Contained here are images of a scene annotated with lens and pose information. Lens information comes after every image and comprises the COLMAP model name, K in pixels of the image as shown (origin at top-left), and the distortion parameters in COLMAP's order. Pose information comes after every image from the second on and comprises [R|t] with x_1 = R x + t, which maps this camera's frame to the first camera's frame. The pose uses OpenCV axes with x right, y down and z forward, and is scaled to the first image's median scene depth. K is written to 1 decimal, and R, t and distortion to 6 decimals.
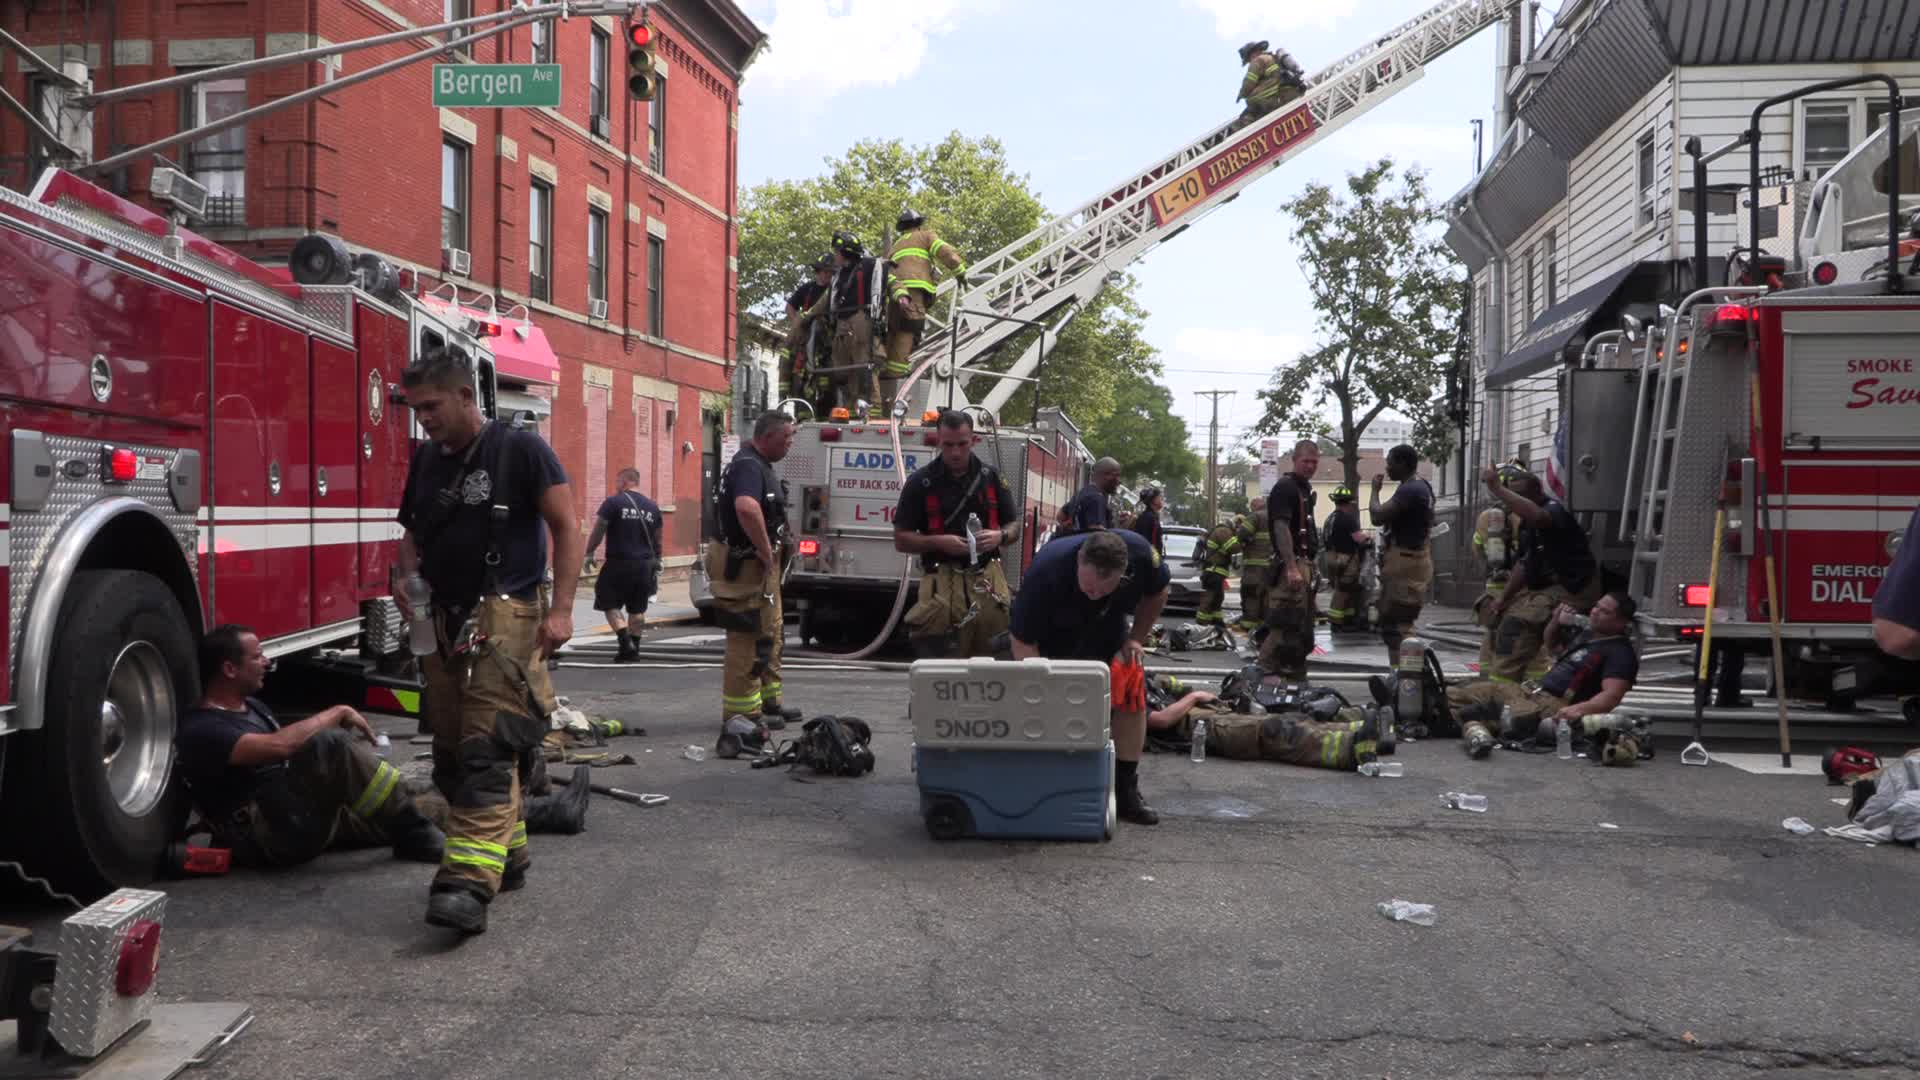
lens RADIAL K [[1477.3, 0, 952.8], [0, 1477.3, 526.9], [0, 0, 1]] dist [-0.010852, 0.001196]
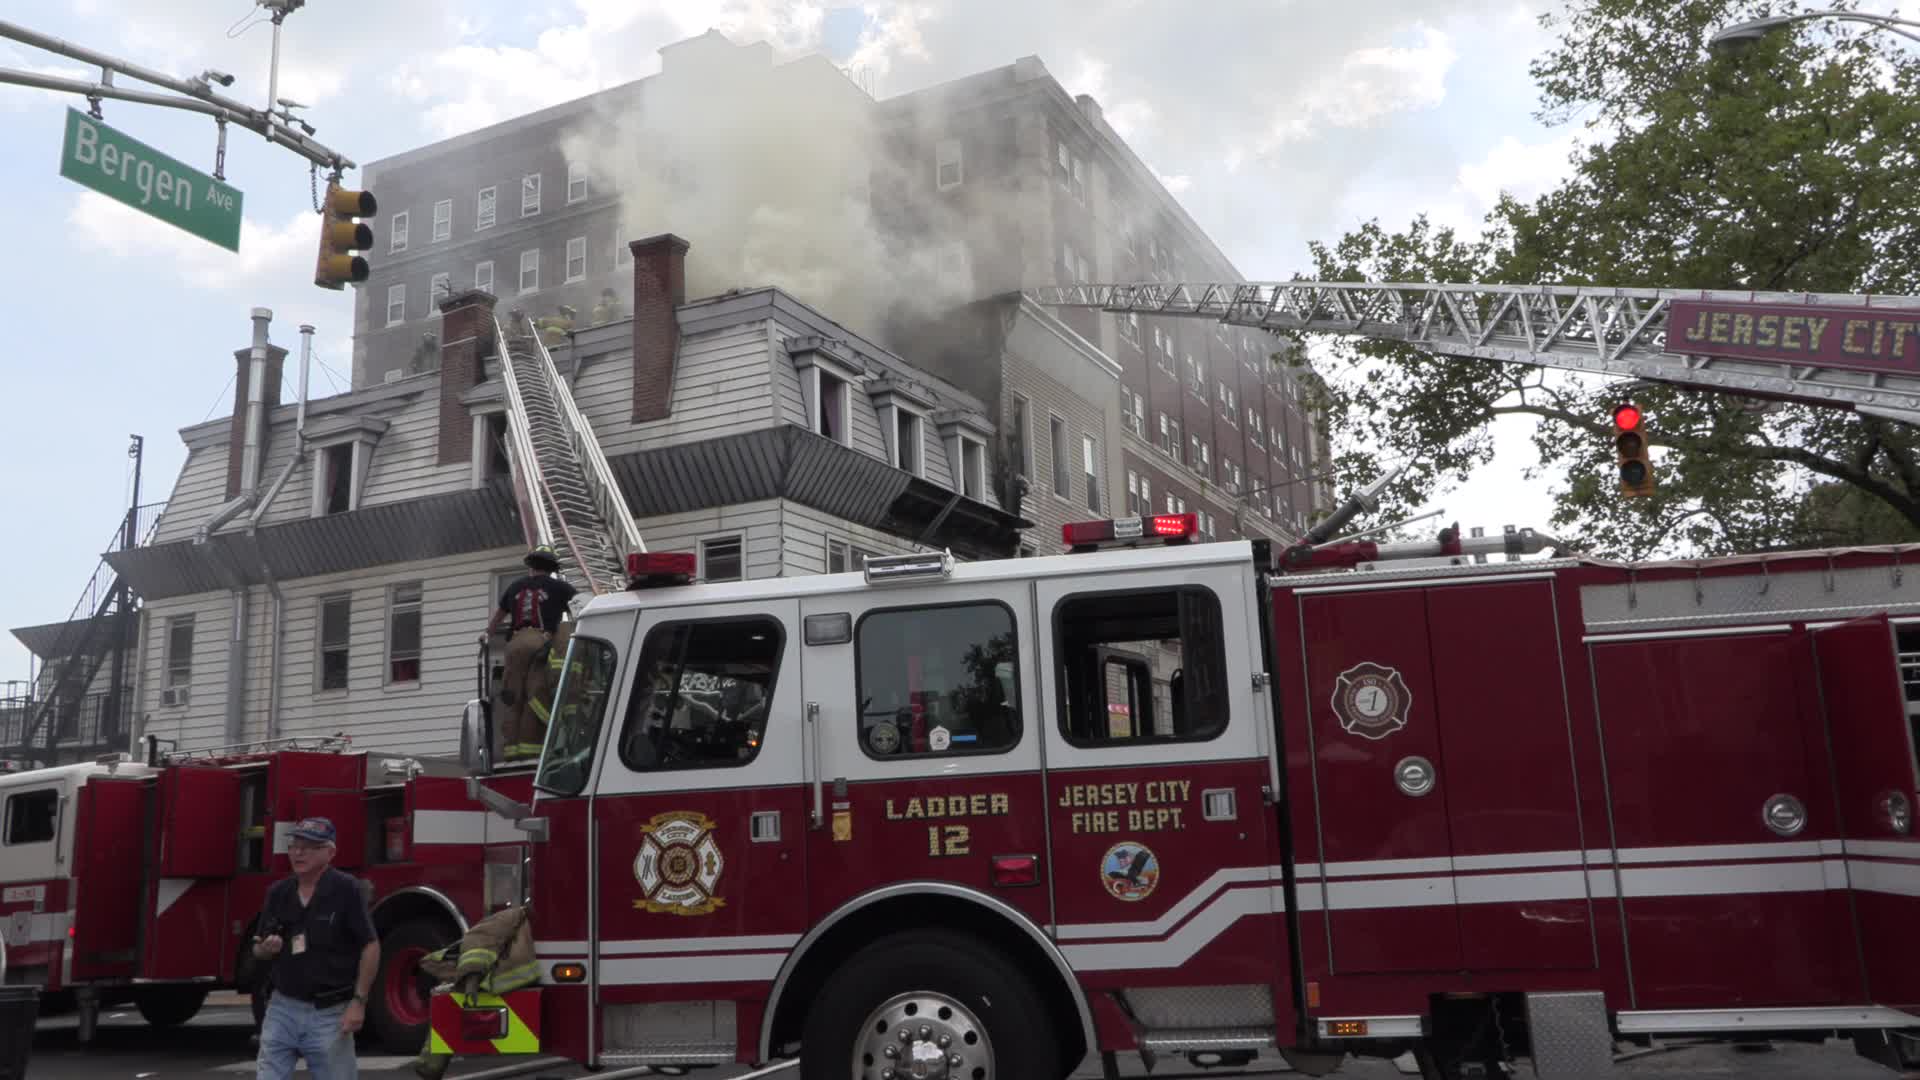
lens RADIAL K [[1477.3, 0, 952.8], [0, 1477.3, 526.9], [0, 0, 1]] dist [-0.010852, 0.001196]
pose [[0.292384, 0.169655, 0.941132, -0.658479], [0.051383, 0.979929, -0.192612, -0.025274], [-0.954920, 0.104675, 0.277798, 0.465818]]
